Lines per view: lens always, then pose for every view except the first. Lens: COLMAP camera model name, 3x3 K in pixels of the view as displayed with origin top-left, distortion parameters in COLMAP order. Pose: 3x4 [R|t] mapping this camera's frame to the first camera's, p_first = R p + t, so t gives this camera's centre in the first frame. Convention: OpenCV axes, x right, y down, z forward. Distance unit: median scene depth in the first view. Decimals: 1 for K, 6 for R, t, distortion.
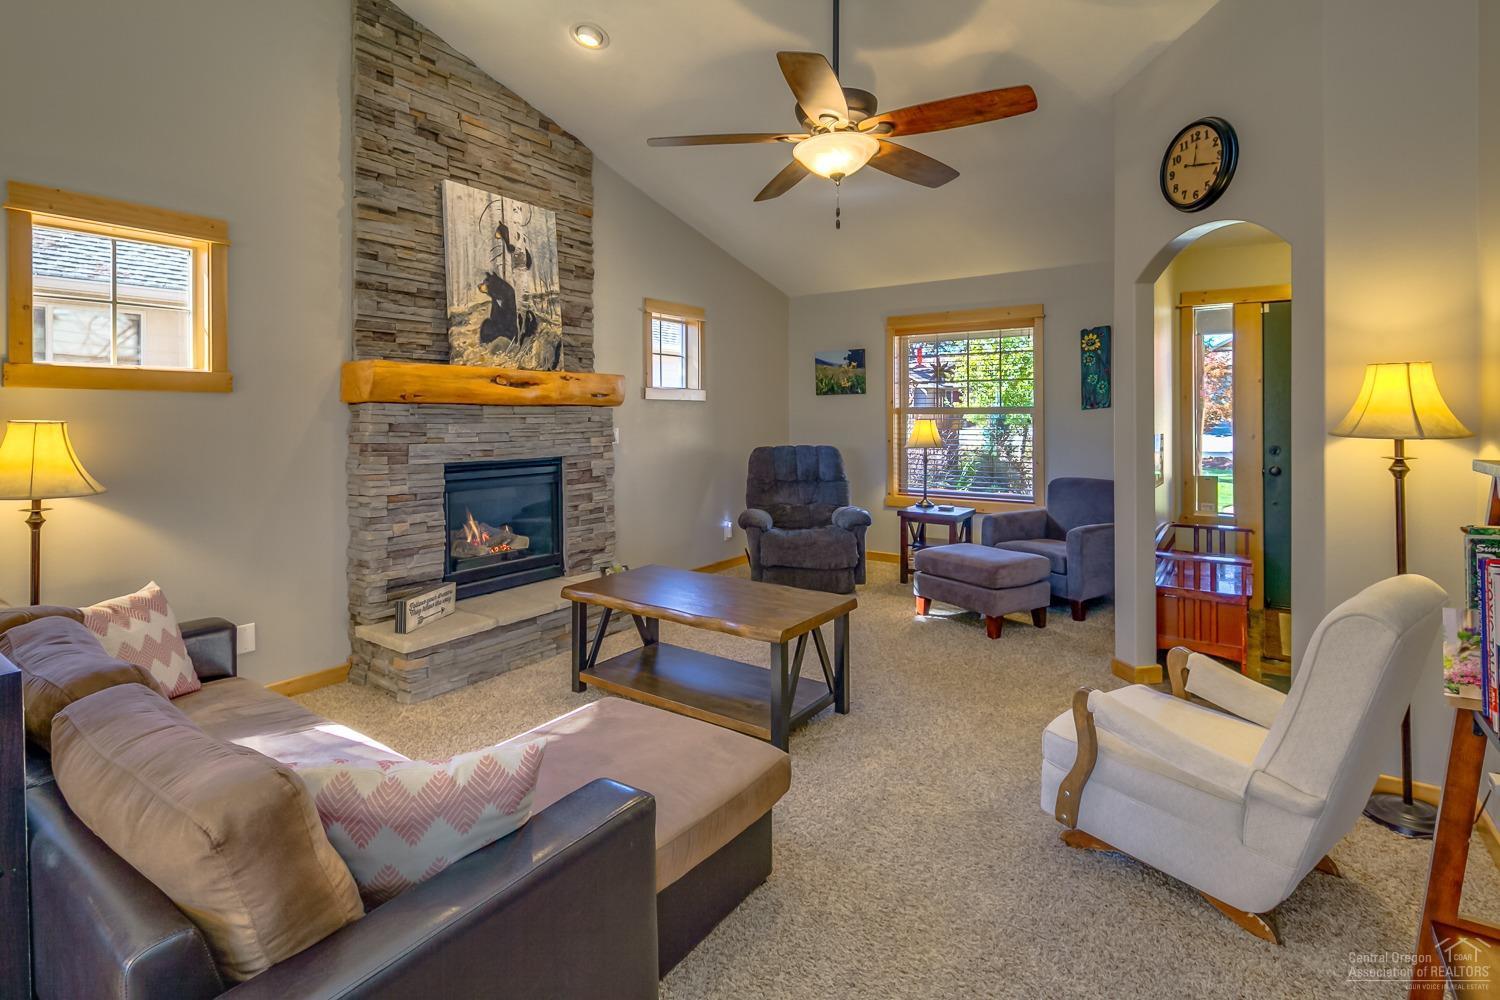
lens RADIAL K [[718.0, 0, 751.8], [0, 718.0, 427.0], [0, 0, 1]] dist [0.000863, -0.000425]
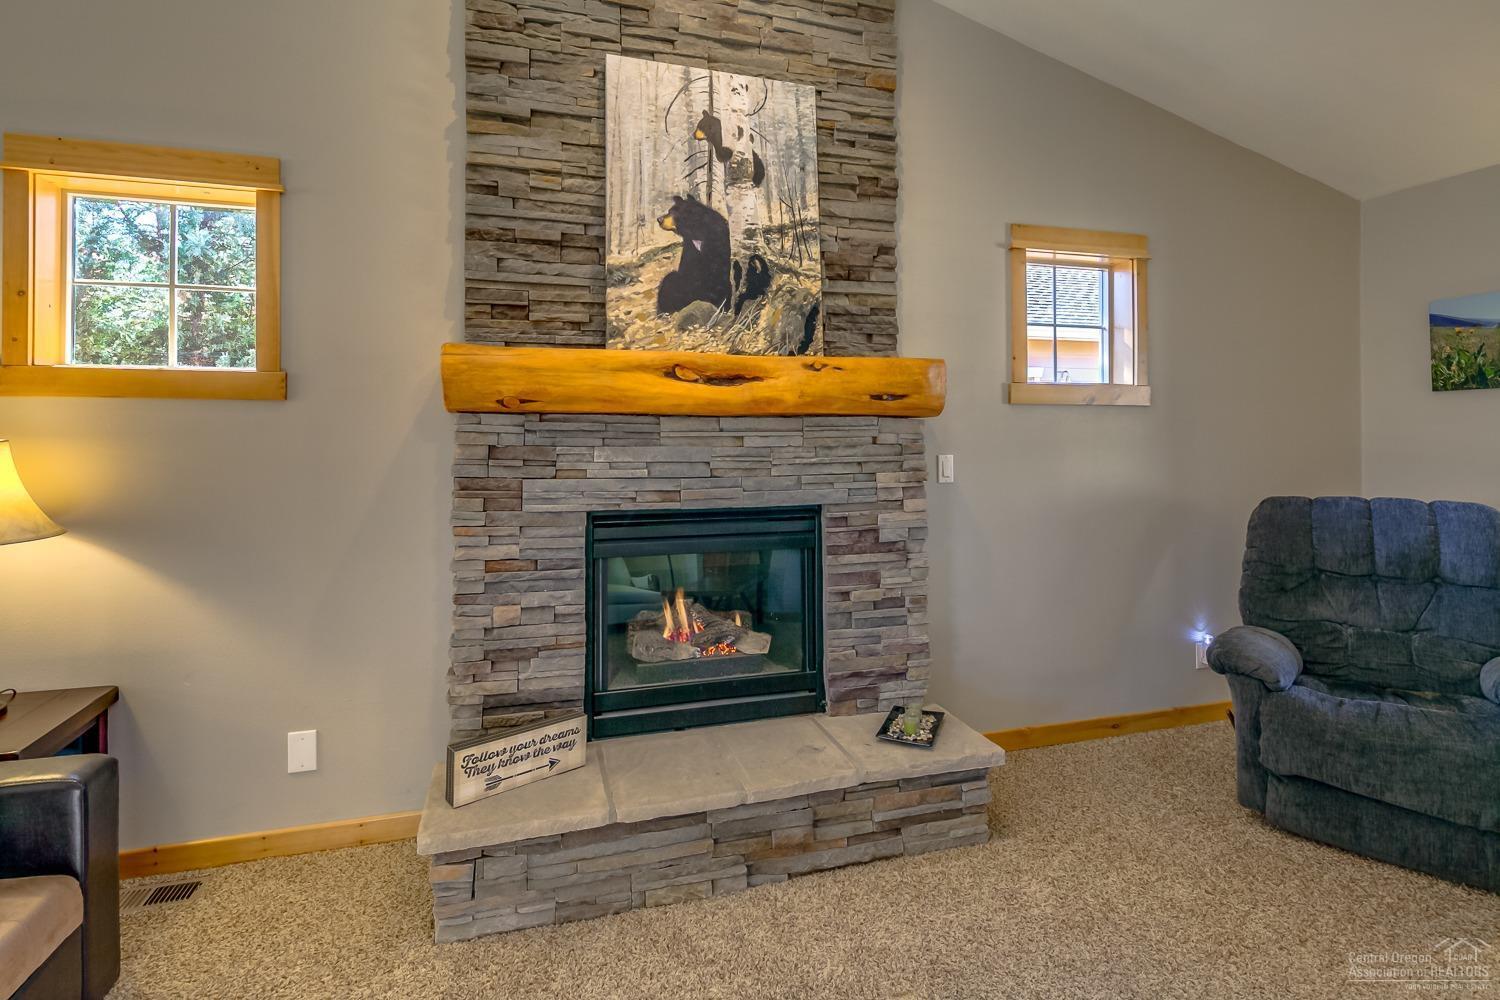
lens RADIAL K [[718.0, 0, 751.8], [0, 718.0, 427.0], [0, 0, 1]] dist [0.000863, -0.000425]
pose [[0.779795, 0.000615, -0.626035, 0.057499], [-0.012558, 0.999814, -0.014660, -0.012742], [0.625909, 0.019294, 0.779657, 0.556350]]
